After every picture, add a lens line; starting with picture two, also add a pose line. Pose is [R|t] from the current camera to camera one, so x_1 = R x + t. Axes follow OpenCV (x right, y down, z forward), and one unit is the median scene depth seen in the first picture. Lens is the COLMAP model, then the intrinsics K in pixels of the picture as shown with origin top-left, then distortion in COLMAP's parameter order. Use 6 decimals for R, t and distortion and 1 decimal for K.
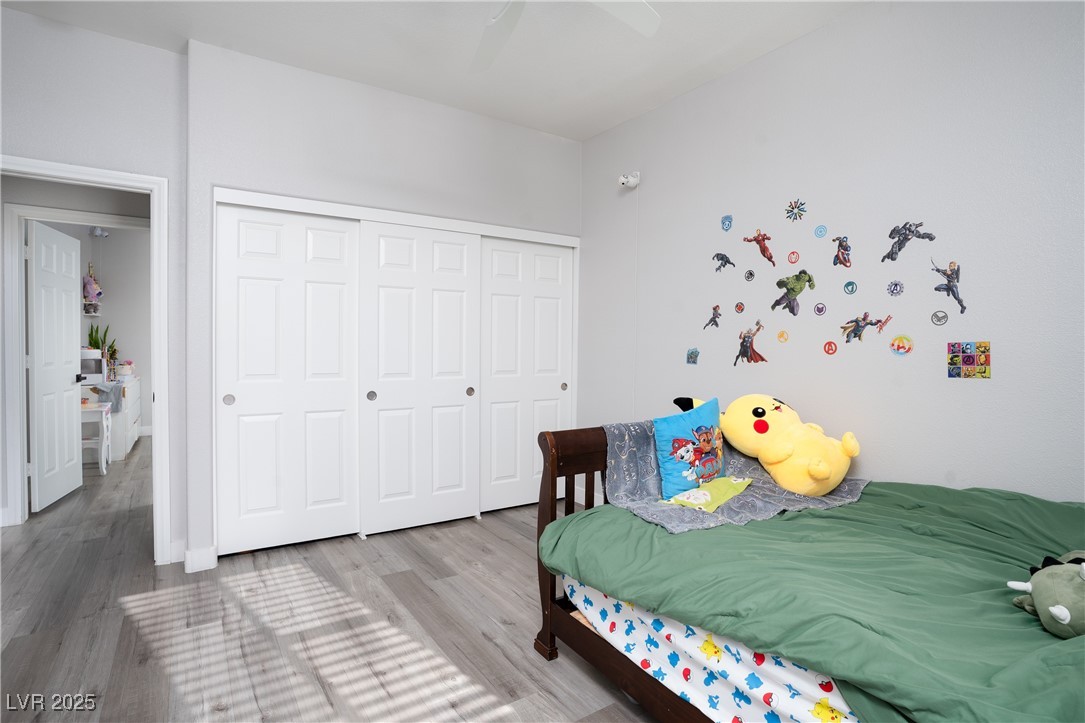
lens RADIAL K [[536.9, 0, 546.6], [0, 536.9, 357.3], [0, 0, 1]] dist [-0.079093, 0.034375]
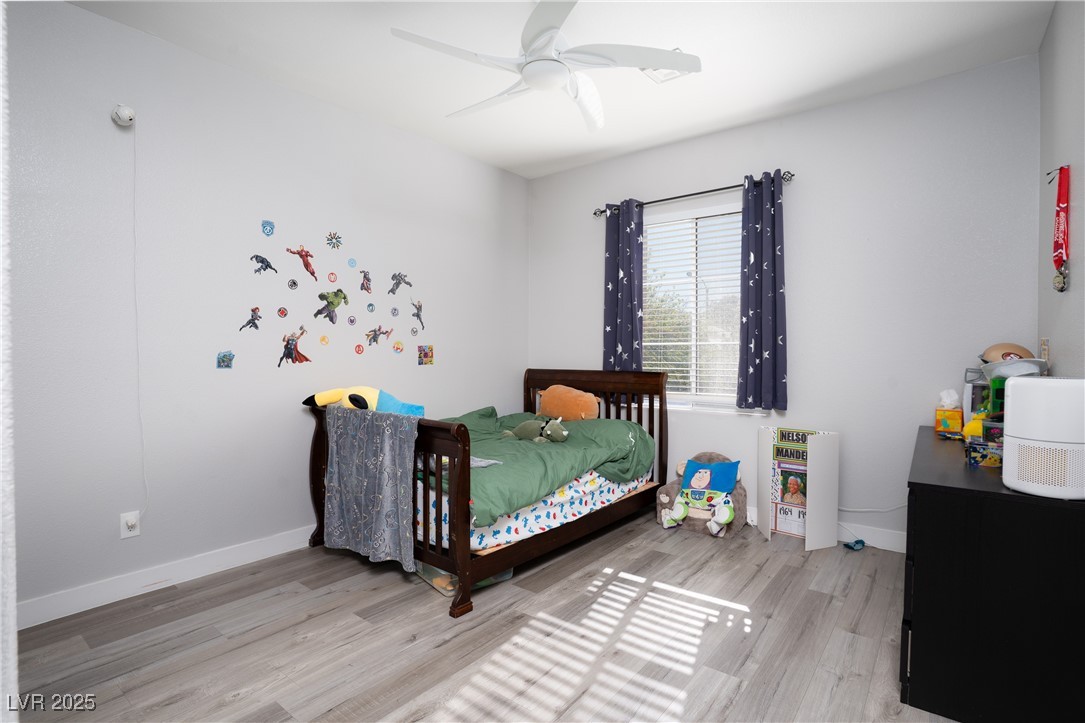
lens RADIAL K [[558.4, 0, 549.7], [0, 558.4, 359.3], [0, 0, 1]] dist [-0.084236, 0.038557]
pose [[-0.317764, -0.024469, 0.947854, -0.982369], [0.017957, 0.999332, 0.031818, -0.028141], [-0.948000, 0.027132, -0.317112, 0.968196]]
